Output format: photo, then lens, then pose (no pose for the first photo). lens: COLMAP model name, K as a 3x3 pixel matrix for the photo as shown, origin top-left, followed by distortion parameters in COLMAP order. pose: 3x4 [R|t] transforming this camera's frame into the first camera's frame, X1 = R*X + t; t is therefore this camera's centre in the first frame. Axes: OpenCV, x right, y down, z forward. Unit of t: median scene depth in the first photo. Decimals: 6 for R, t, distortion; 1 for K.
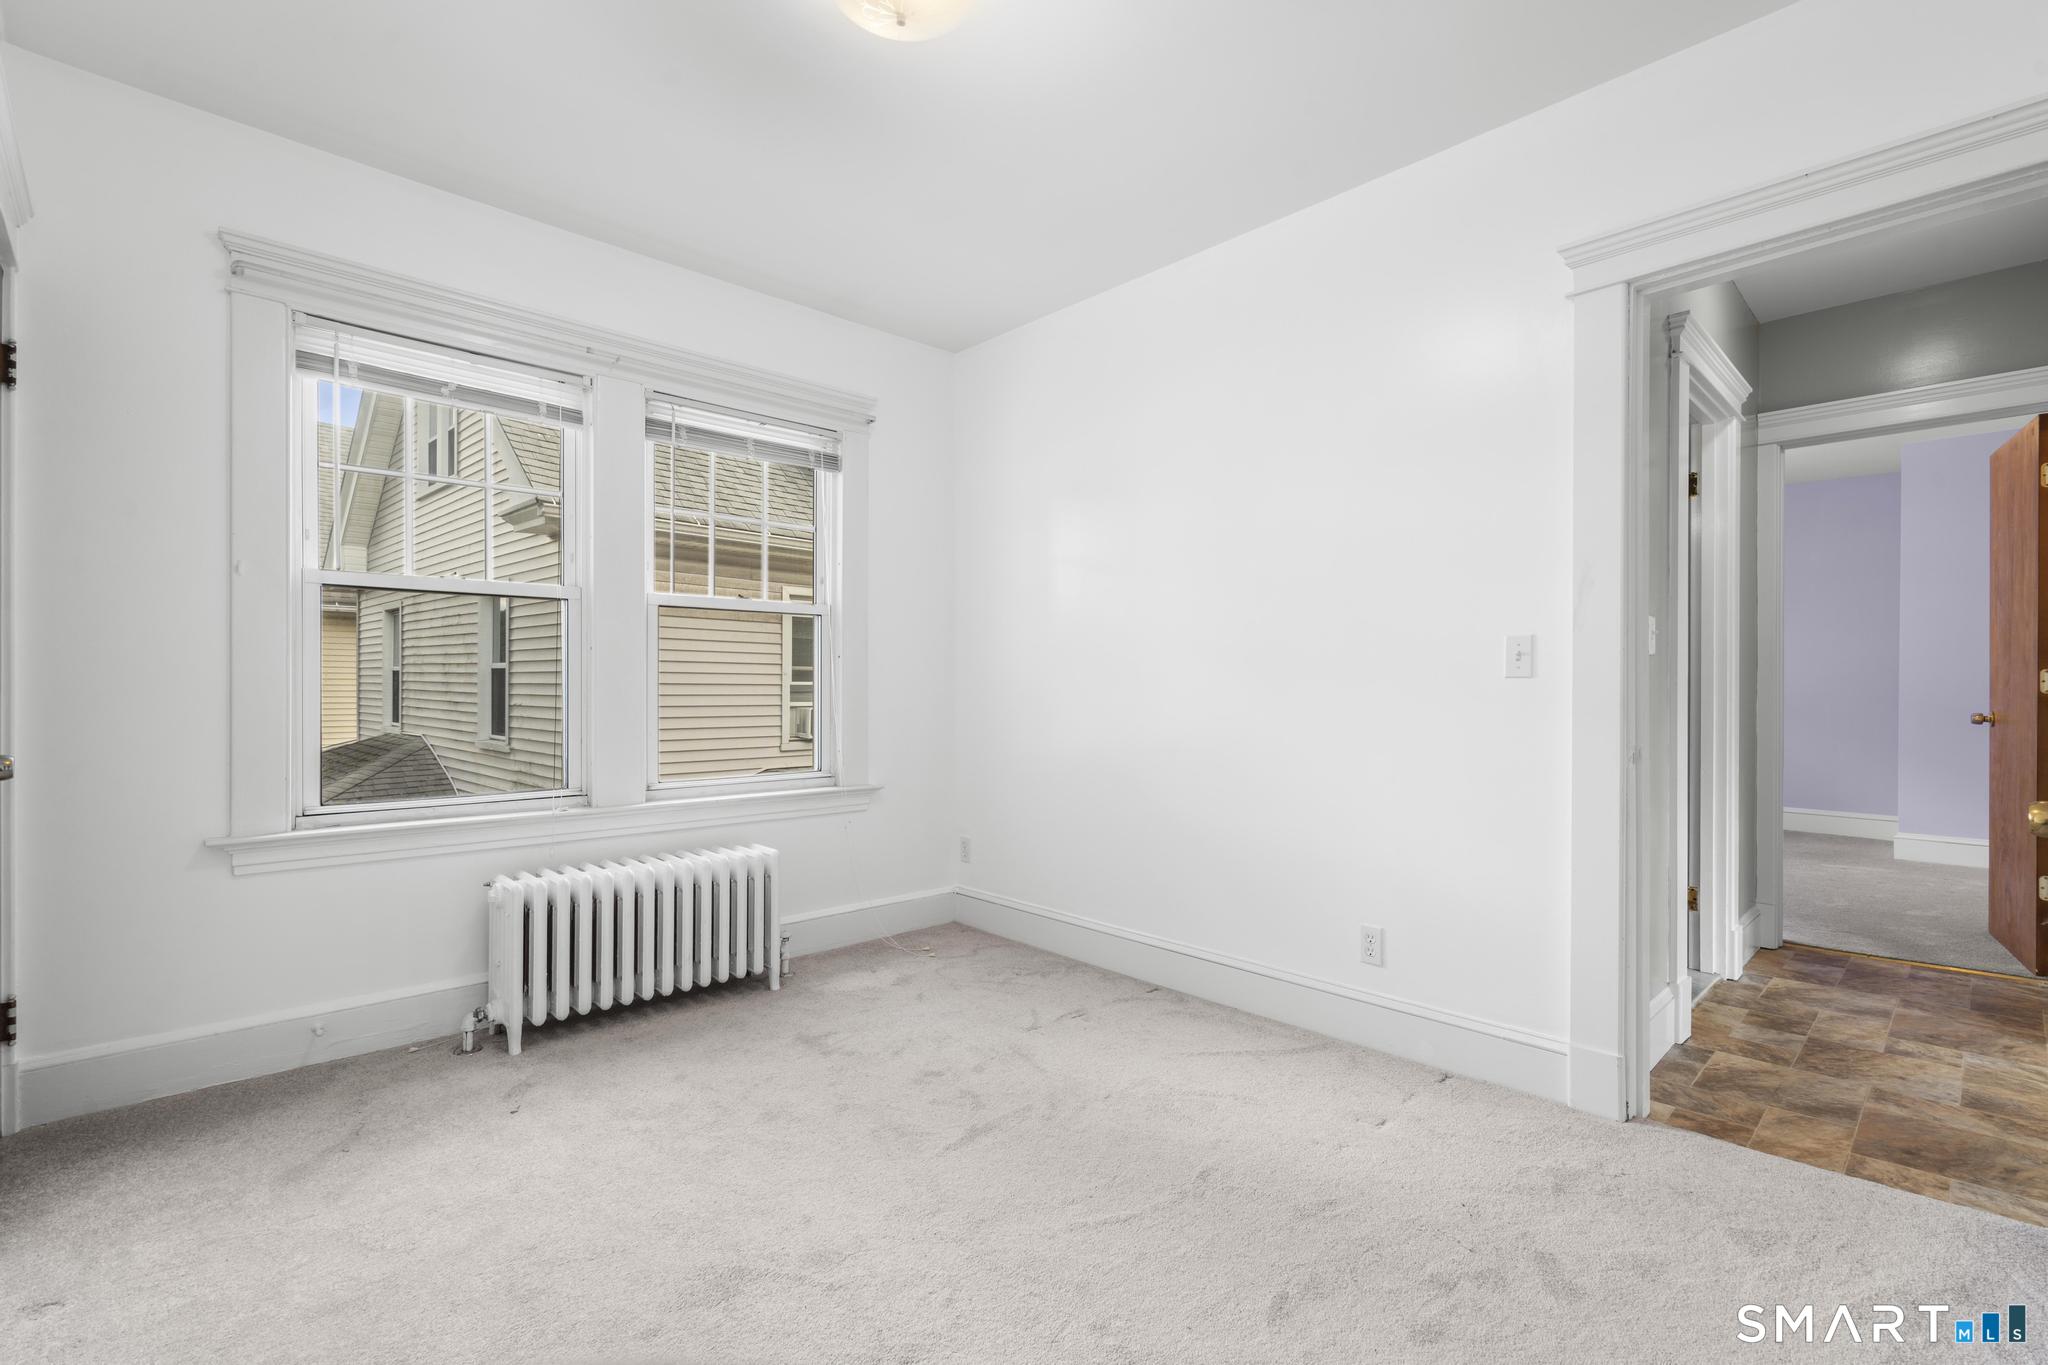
lens RADIAL K [[1083.7, 0, 1189.8], [0, 1083.7, 682.6], [0, 0, 1]] dist [-0.000684, 0.000422]
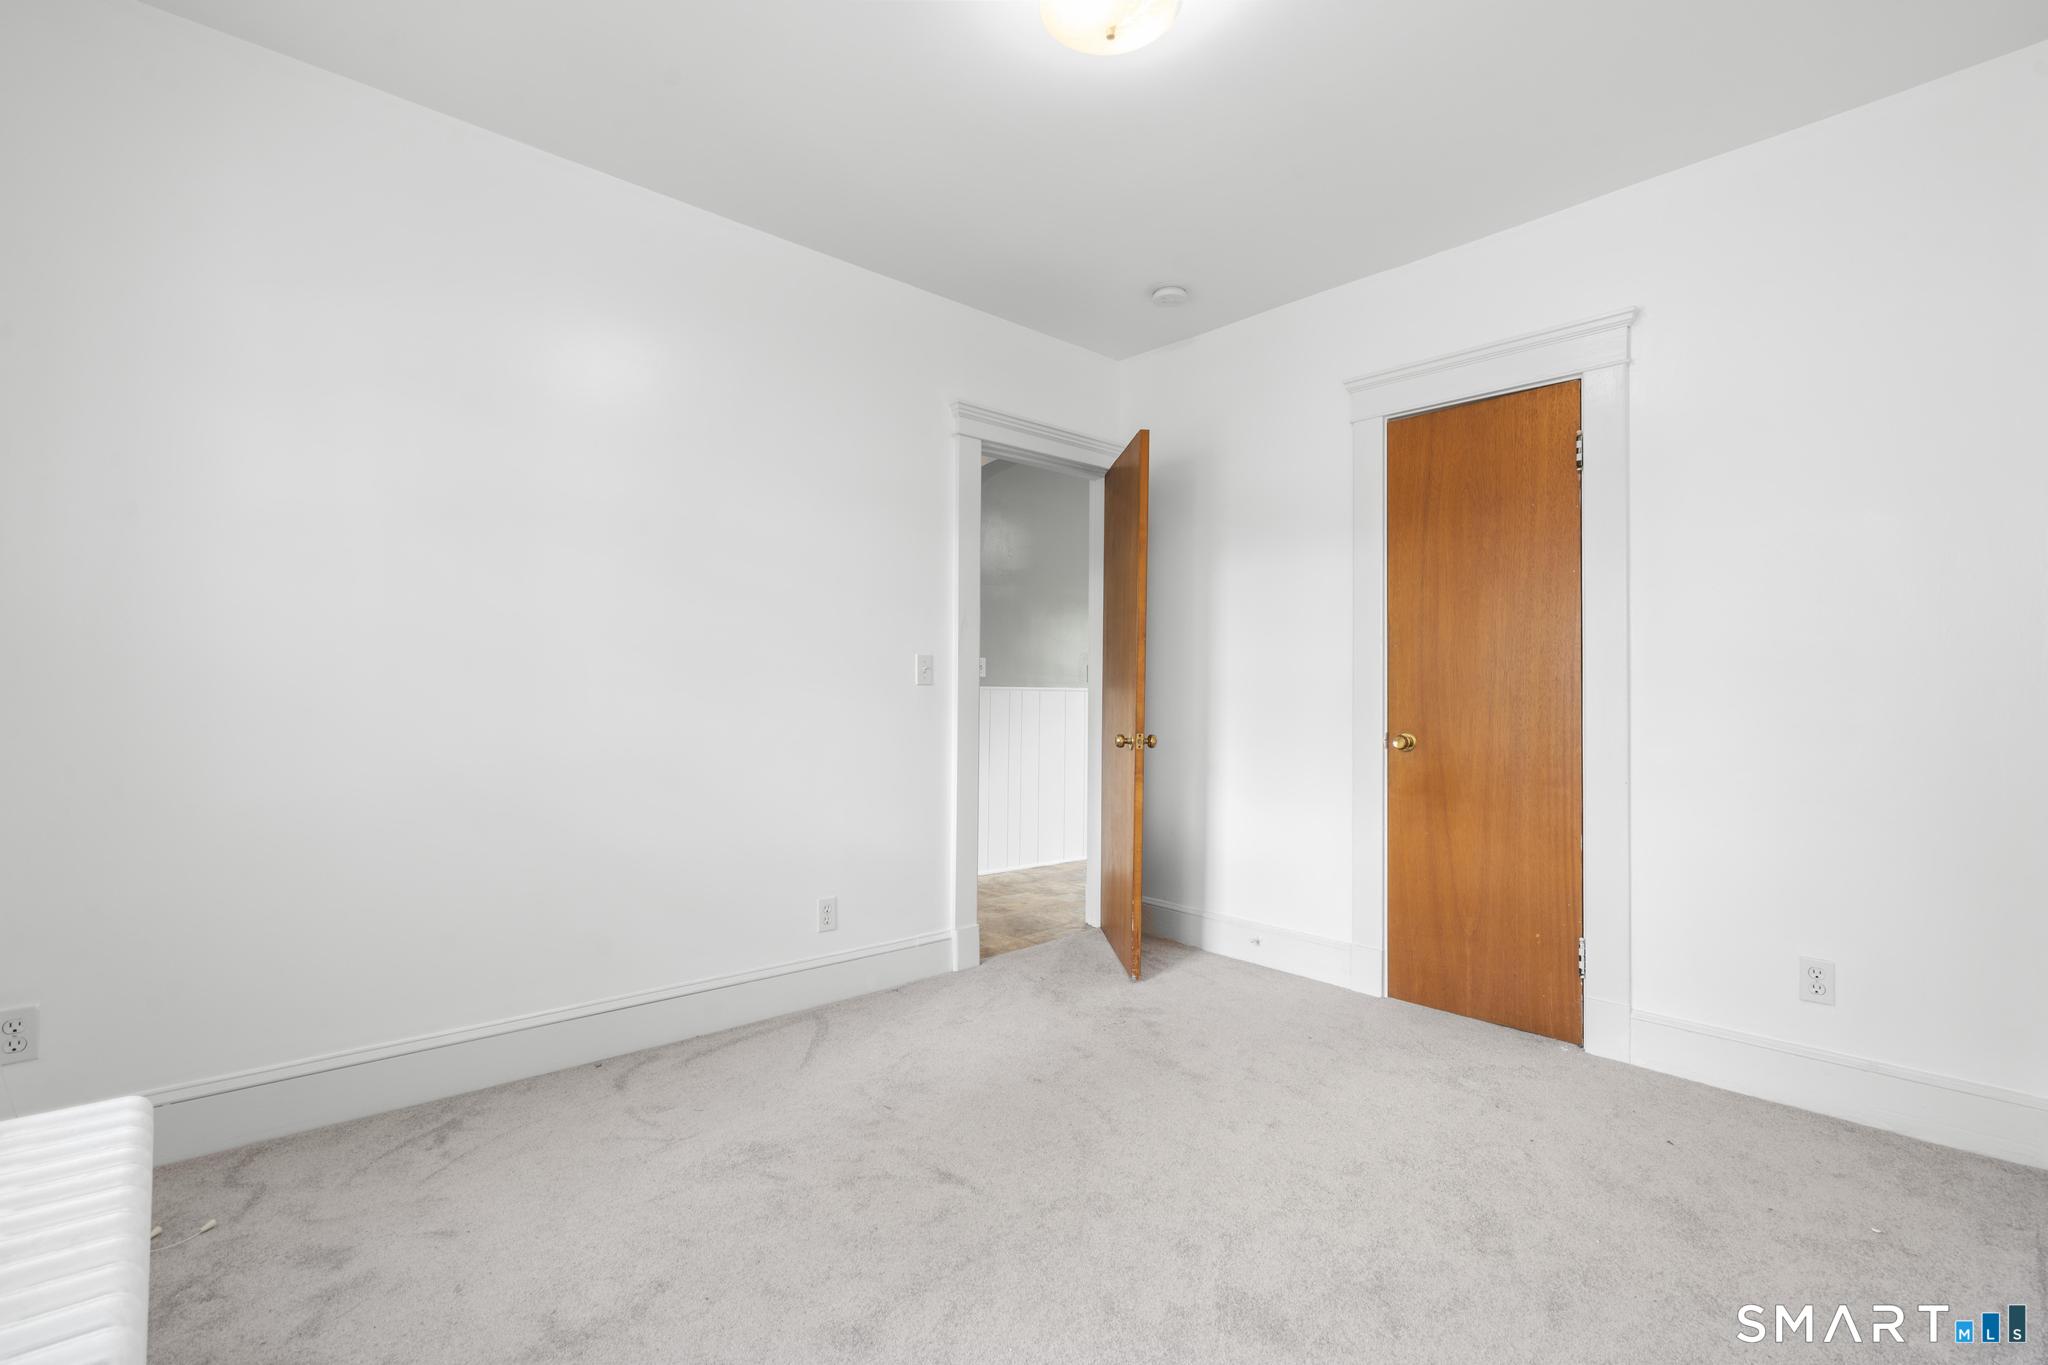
lens RADIAL K [[924.9, 0, 1028.3], [0, 924.9, 686.7], [0, 0, 1]] dist [-0.002045, 0.000745]
pose [[0.013780, 0.013703, 0.999811, -0.866113], [-0.003800, 0.999900, -0.013652, 0.012825], [-0.999898, -0.003611, 0.013831, 0.817421]]
